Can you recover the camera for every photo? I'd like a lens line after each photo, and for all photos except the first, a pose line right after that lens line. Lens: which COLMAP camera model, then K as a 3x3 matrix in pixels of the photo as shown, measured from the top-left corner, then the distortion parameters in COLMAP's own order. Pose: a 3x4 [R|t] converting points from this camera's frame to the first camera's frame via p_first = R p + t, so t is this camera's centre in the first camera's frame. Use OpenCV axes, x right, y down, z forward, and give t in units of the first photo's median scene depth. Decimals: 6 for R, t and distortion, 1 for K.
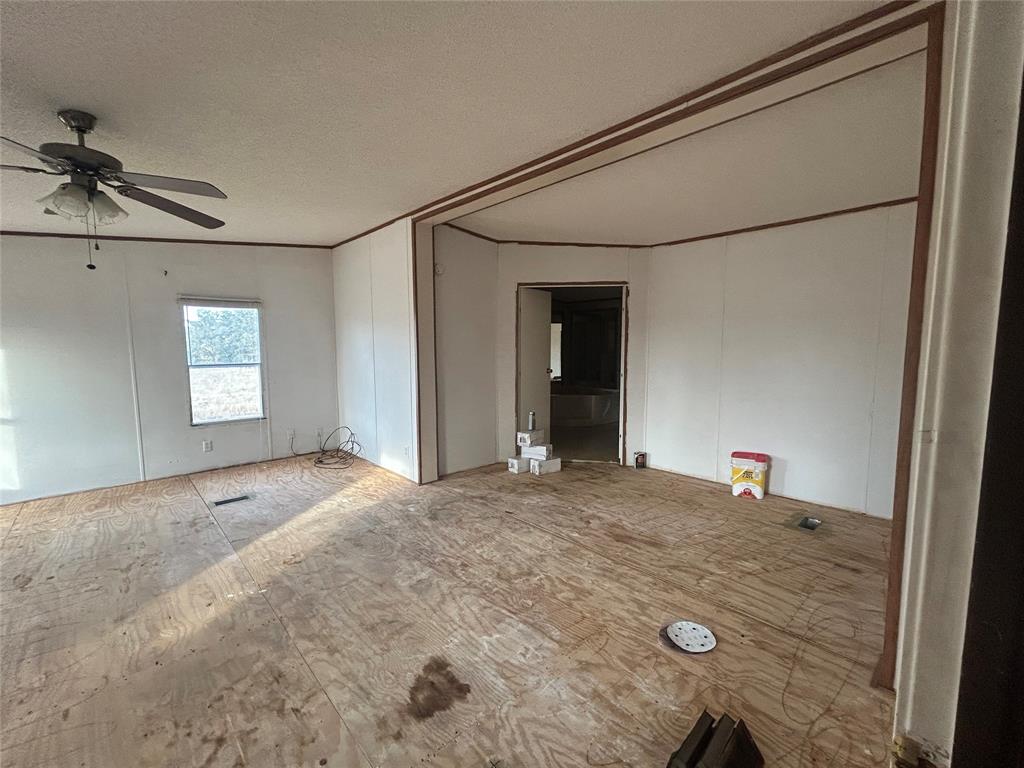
lens RADIAL K [[441.3, 0, 514.0], [0, 441.3, 384.5], [0, 0, 1]] dist [-0.004581, 0.001569]
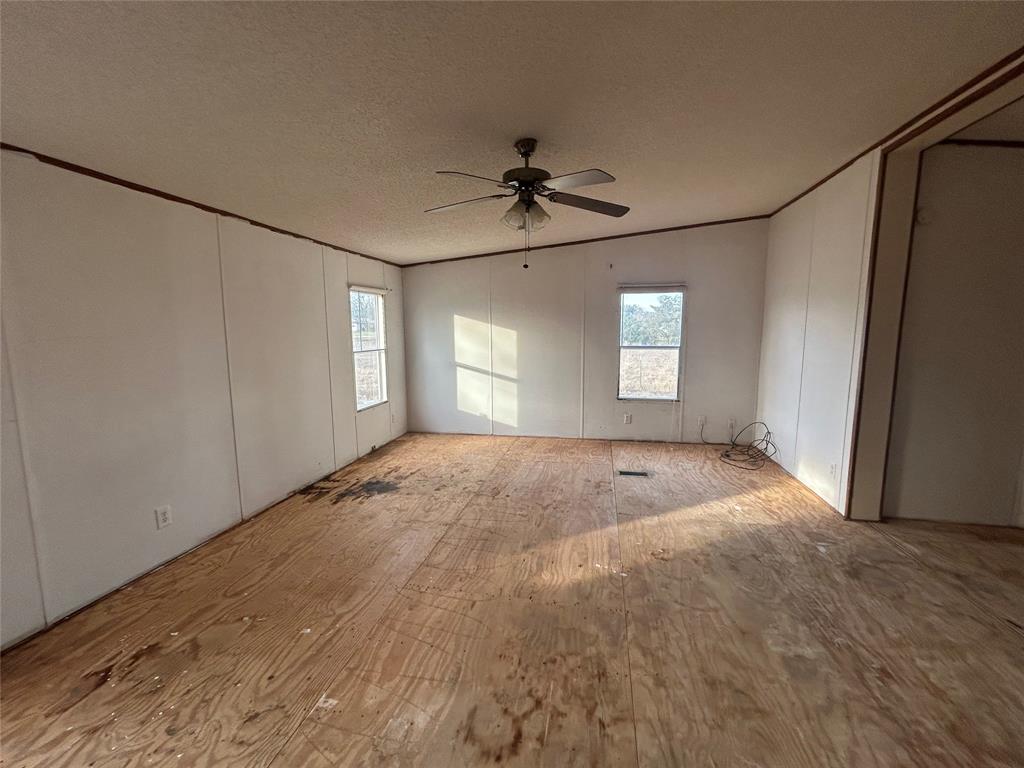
lens RADIAL K [[441.3, 0, 510.9], [0, 441.3, 385.1], [0, 0, 1]] dist [-0.004581, 0.001569]
pose [[0.587888, 0.105146, -0.802080, 0.034283], [-0.073193, 0.994364, 0.076705, -0.016630], [0.805624, 0.013613, 0.592270, 0.156193]]
